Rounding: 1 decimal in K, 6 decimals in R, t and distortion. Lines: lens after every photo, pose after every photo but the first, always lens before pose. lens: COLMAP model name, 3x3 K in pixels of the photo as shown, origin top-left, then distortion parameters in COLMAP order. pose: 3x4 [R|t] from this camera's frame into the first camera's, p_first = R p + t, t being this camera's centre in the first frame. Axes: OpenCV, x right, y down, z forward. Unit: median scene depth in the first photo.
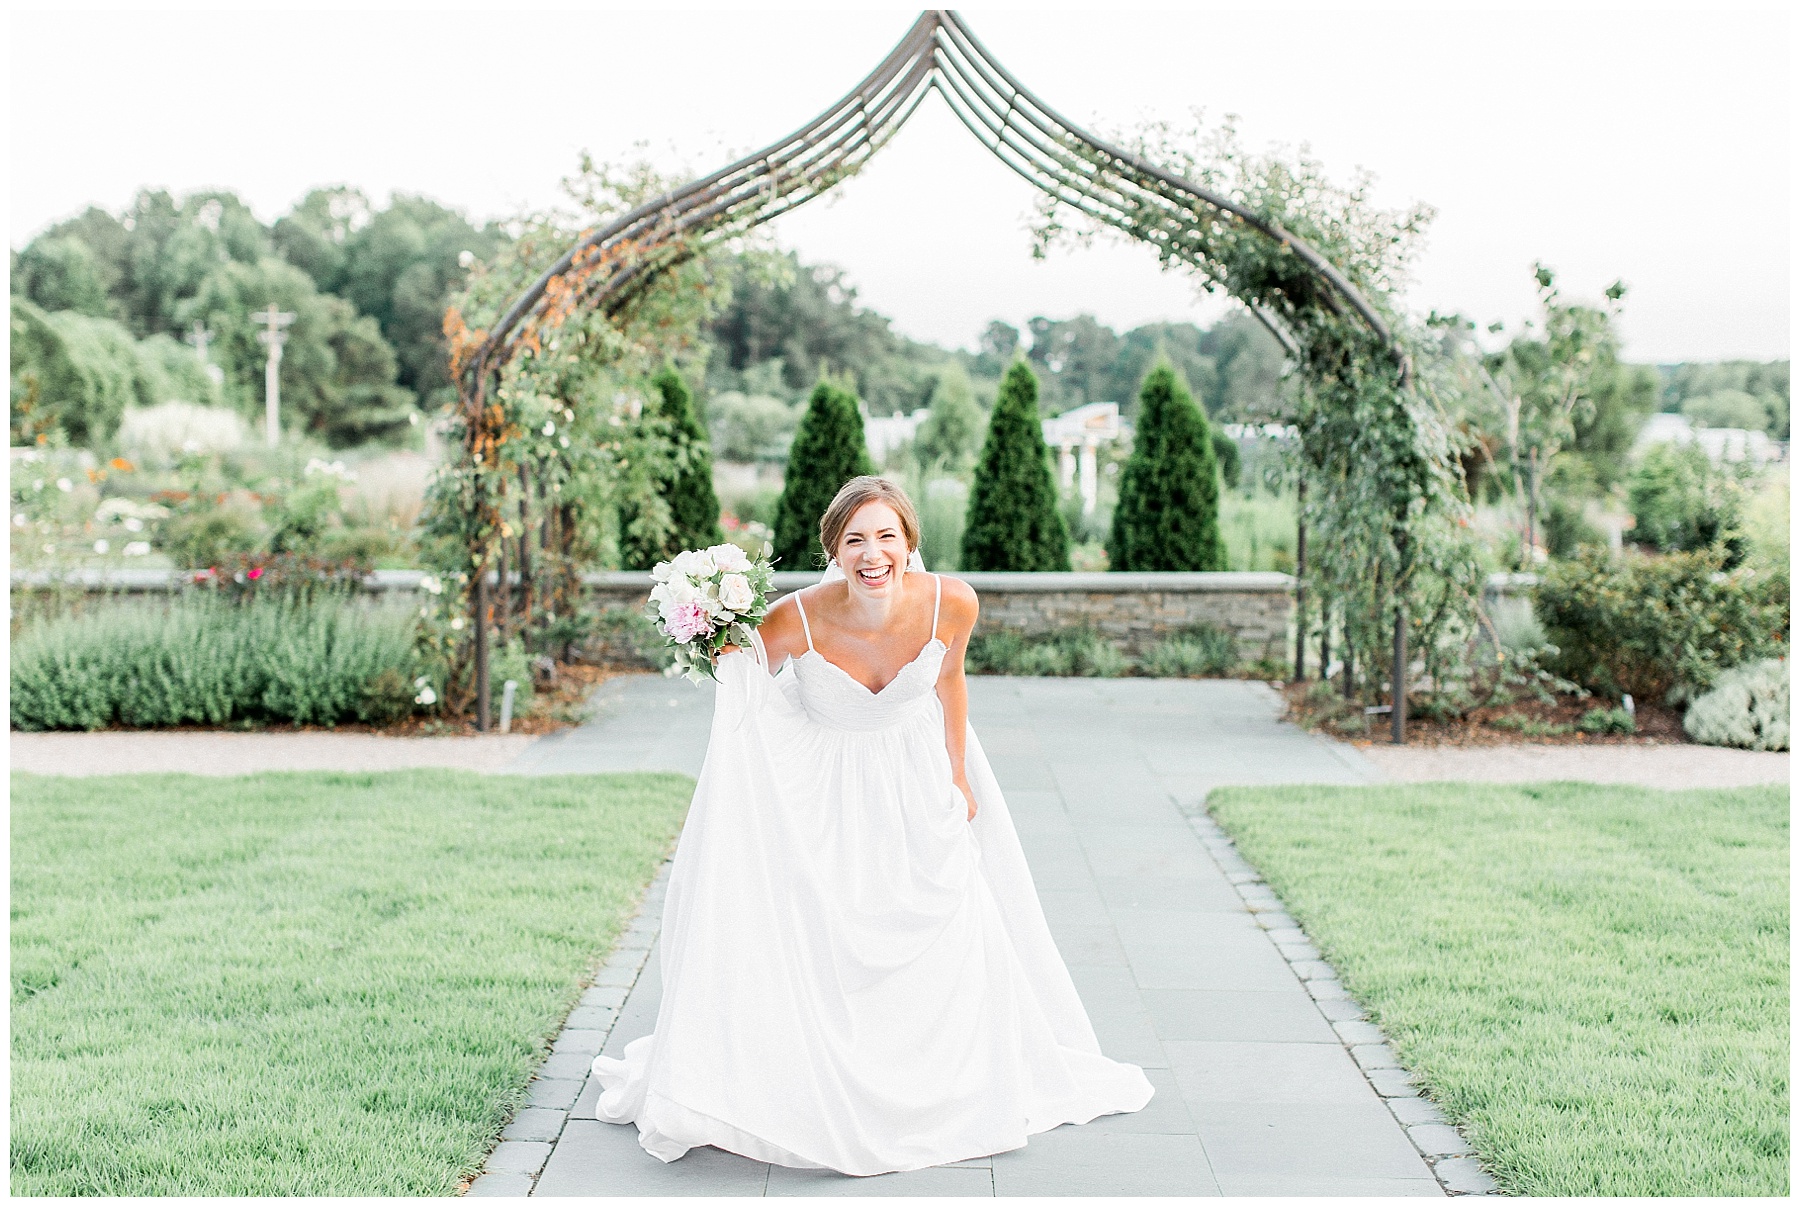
lens RADIAL K [[2610.2, 0, 877.9], [0, 2610.2, 567.5], [0, 0, 1]] dist [0.041853, 0.022247]
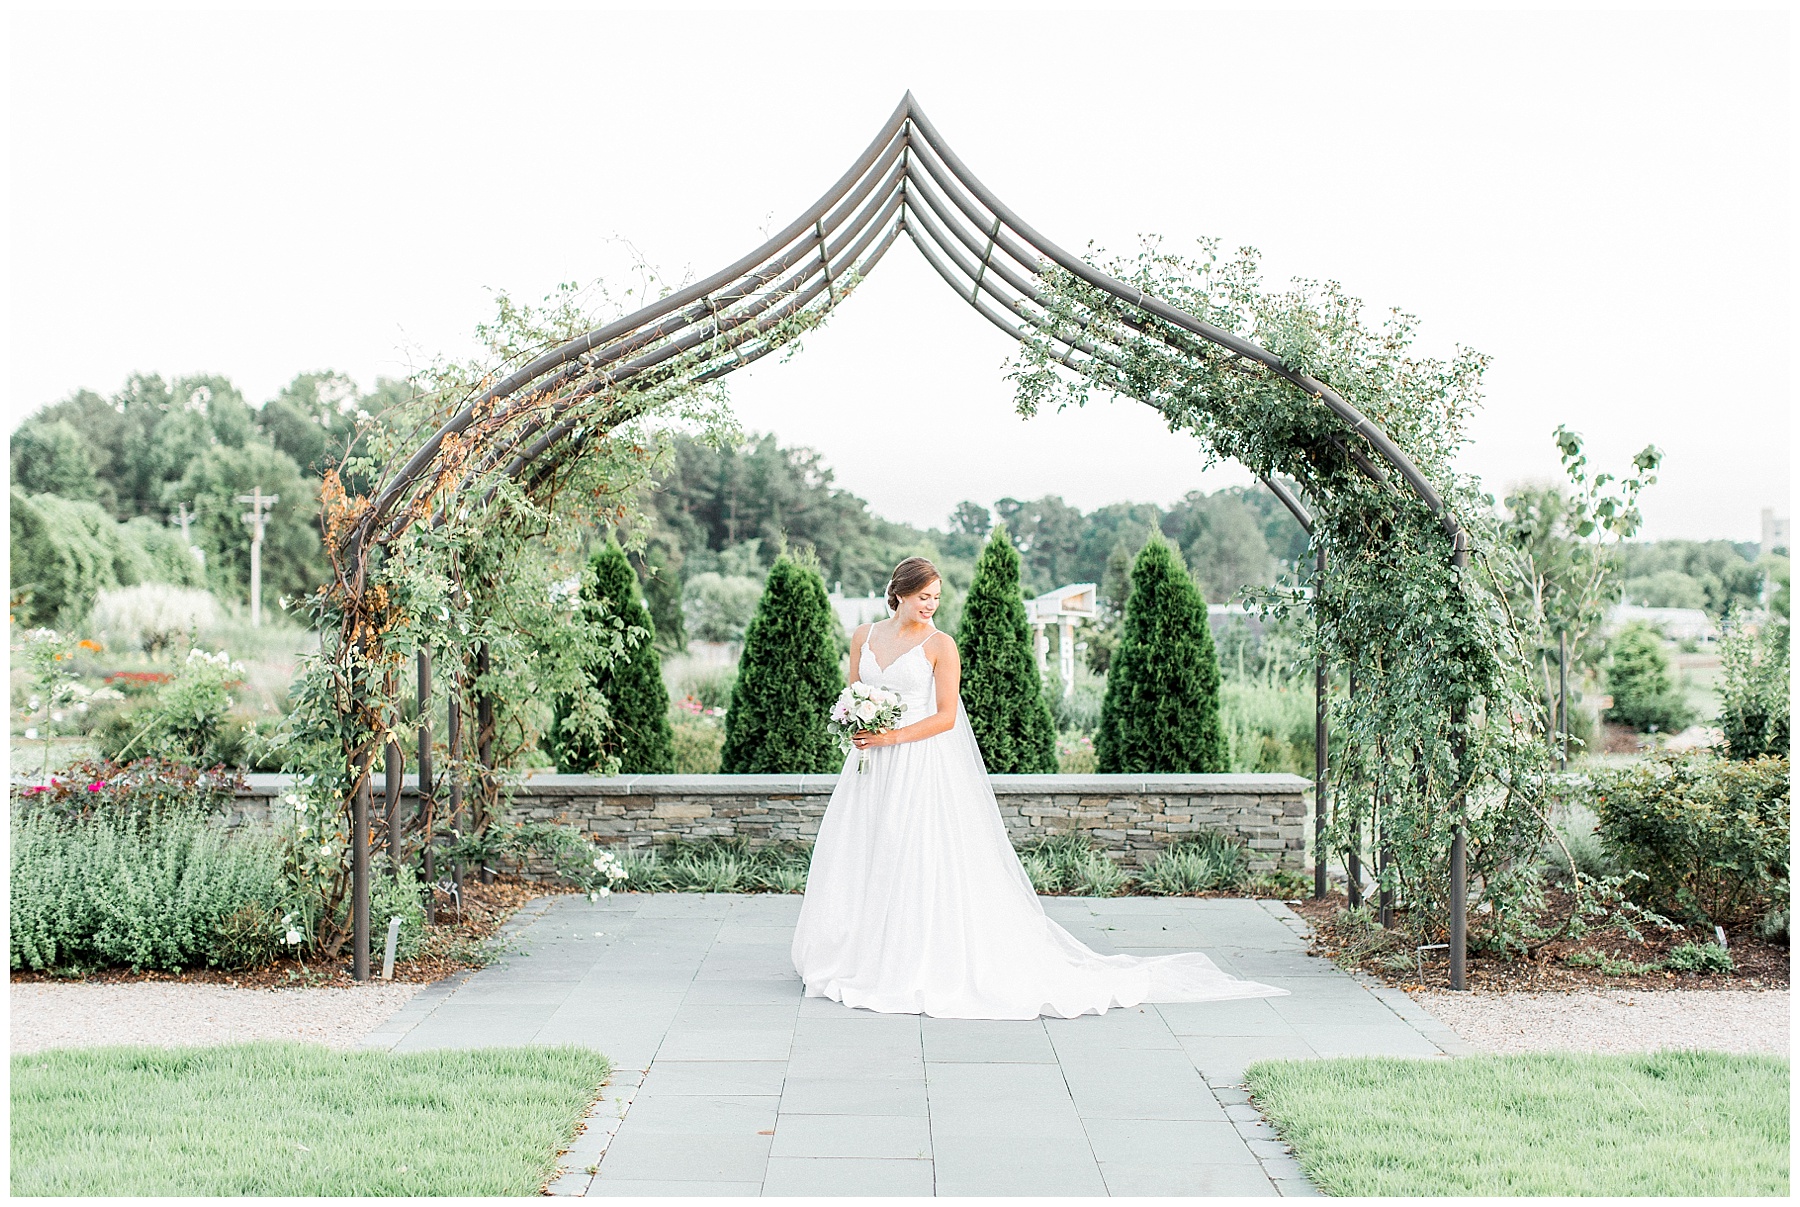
lens RADIAL K [[2506.0, 0, 900.8], [0, 2506.0, 573.0], [0, 0, 1]] dist [0.008360, 0.026319]
pose [[0.999819, -0.000523, 0.019003, 0.004192], [0.001785, 0.997787, -0.066469, -0.010124], [-0.018926, 0.066491, 0.997608, 0.157635]]
